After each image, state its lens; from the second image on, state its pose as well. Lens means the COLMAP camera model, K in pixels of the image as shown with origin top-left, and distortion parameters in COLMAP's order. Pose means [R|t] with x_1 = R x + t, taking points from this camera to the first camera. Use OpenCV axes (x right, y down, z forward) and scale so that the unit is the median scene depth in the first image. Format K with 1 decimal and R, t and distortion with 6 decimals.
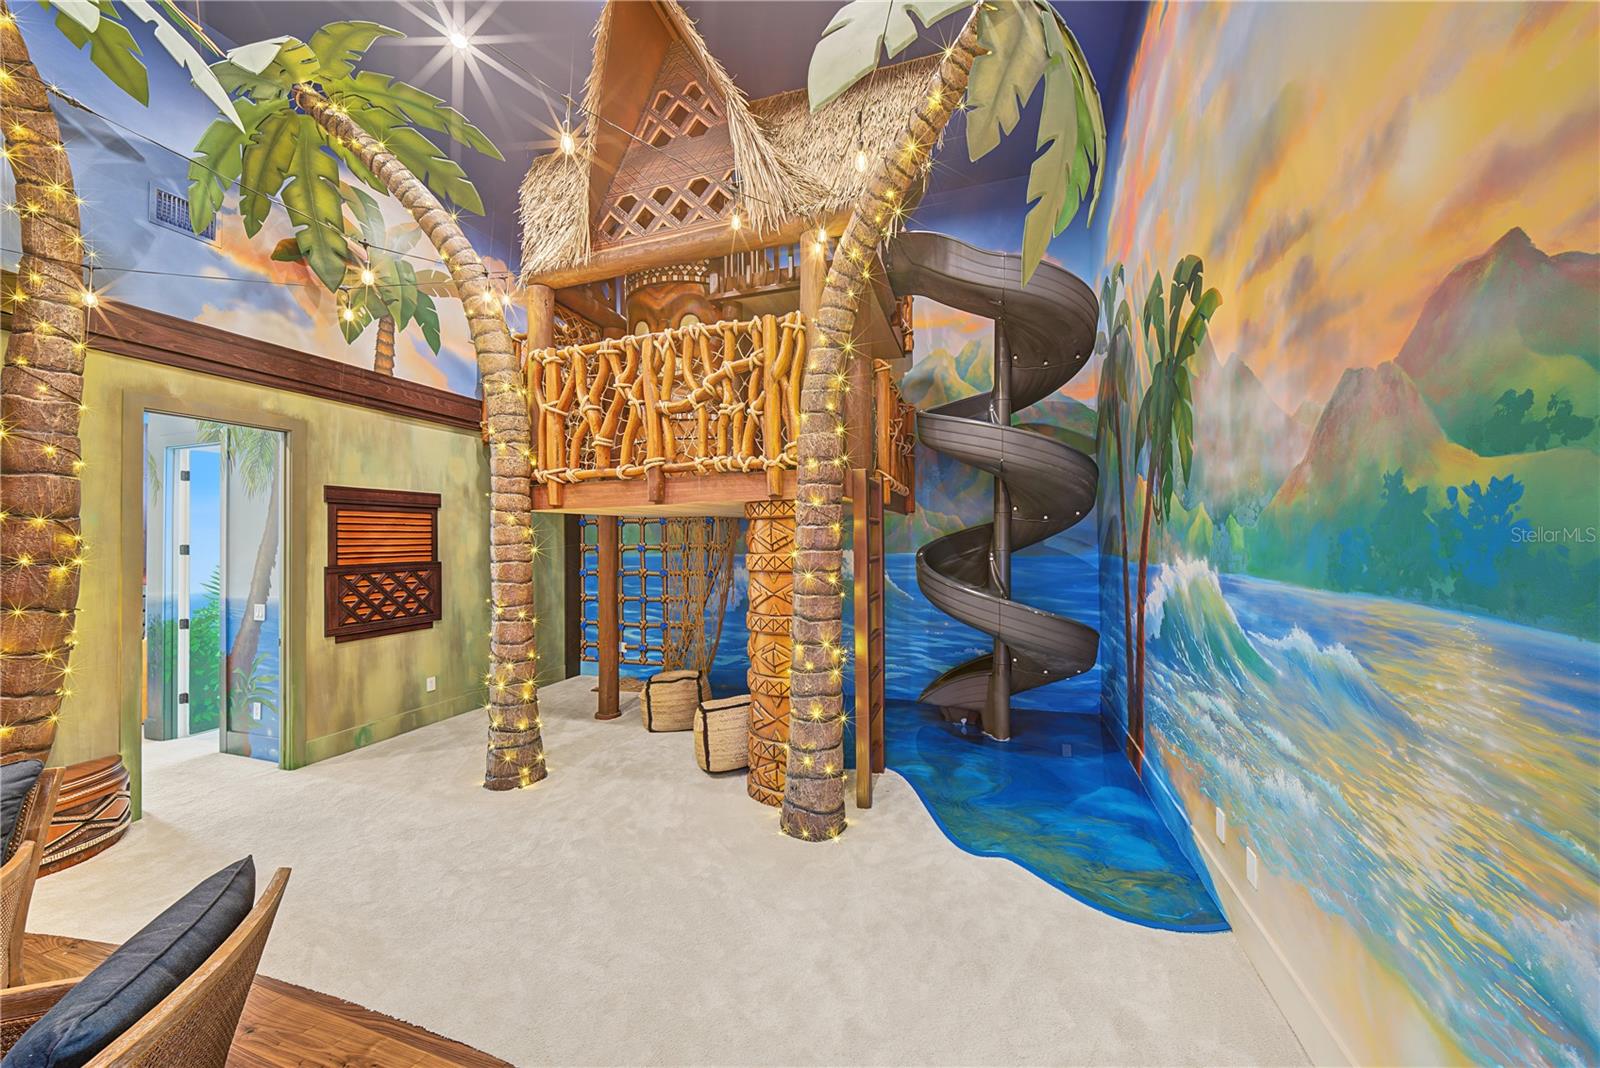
lens RADIAL K [[561.7, 0, 800.9], [0, 561.7, 529.0], [0, 0, 1]] dist [0.001043, -0.004688]
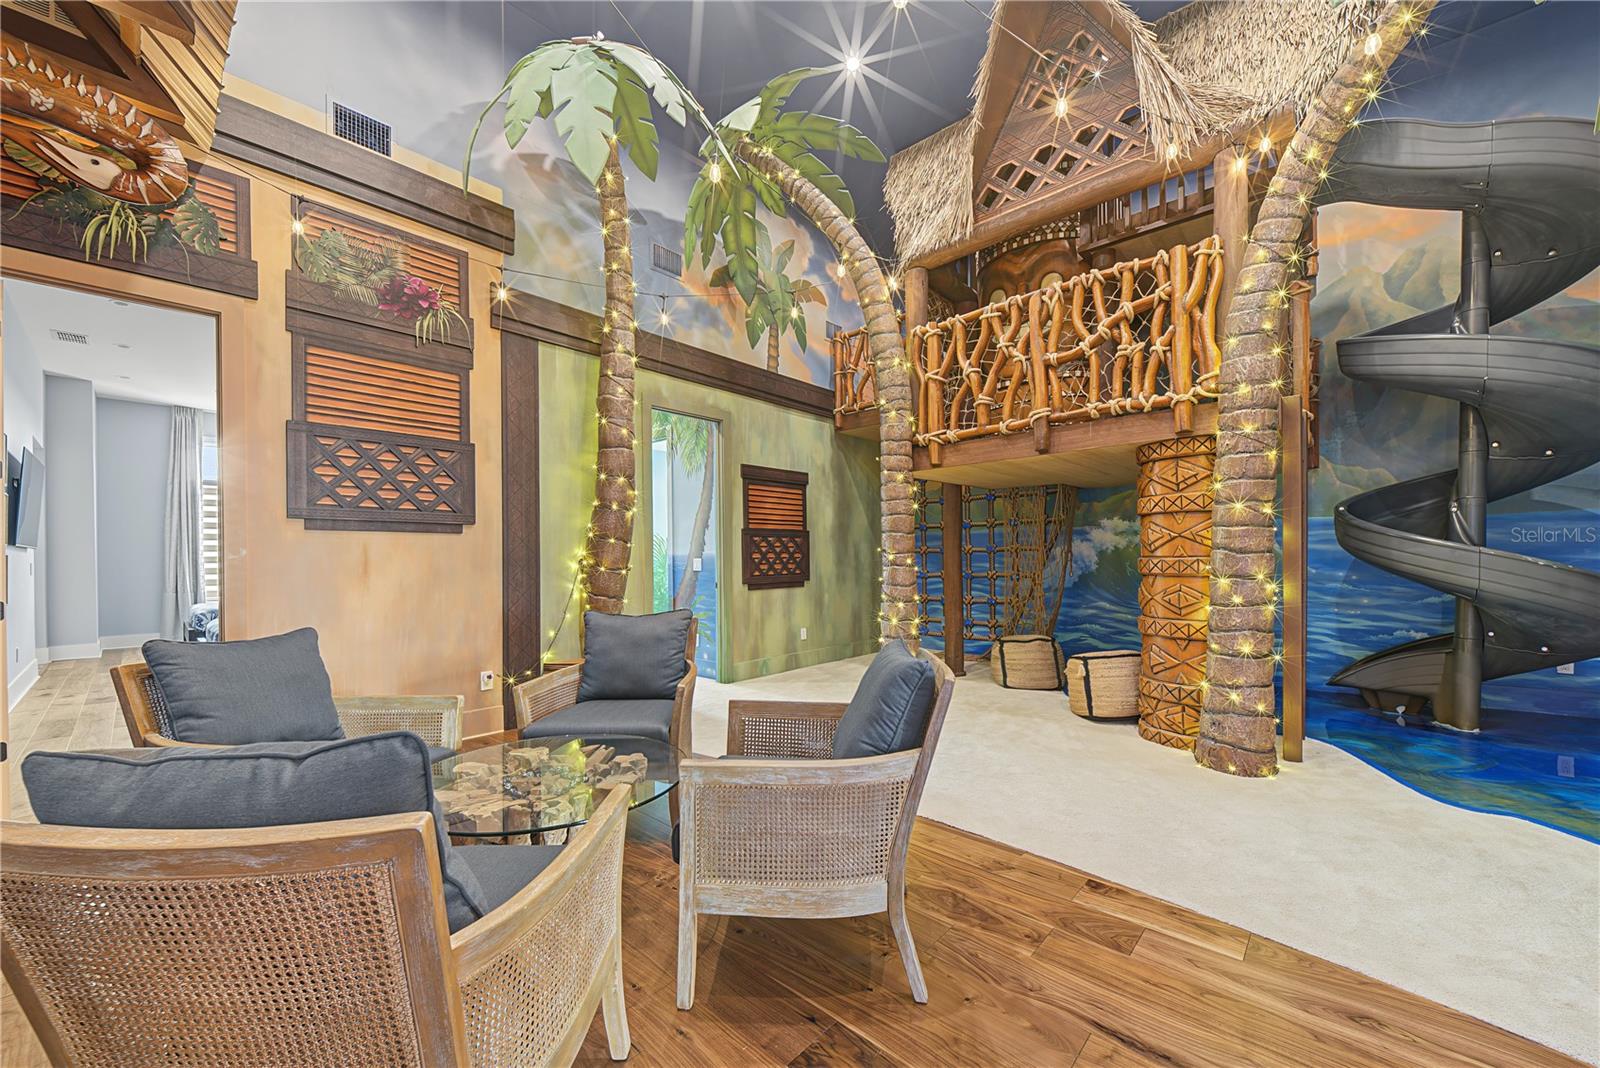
lens RADIAL K [[599.1, 0, 801.8], [0, 599.1, 557.1], [0, 0, 1]] dist [0.001111, -0.007115]
pose [[0.912418, 0.005238, -0.409226, -0.198069], [0.004935, 0.999705, 0.023798, 0.113530], [0.409230, -0.023734, 0.912123, -0.195980]]
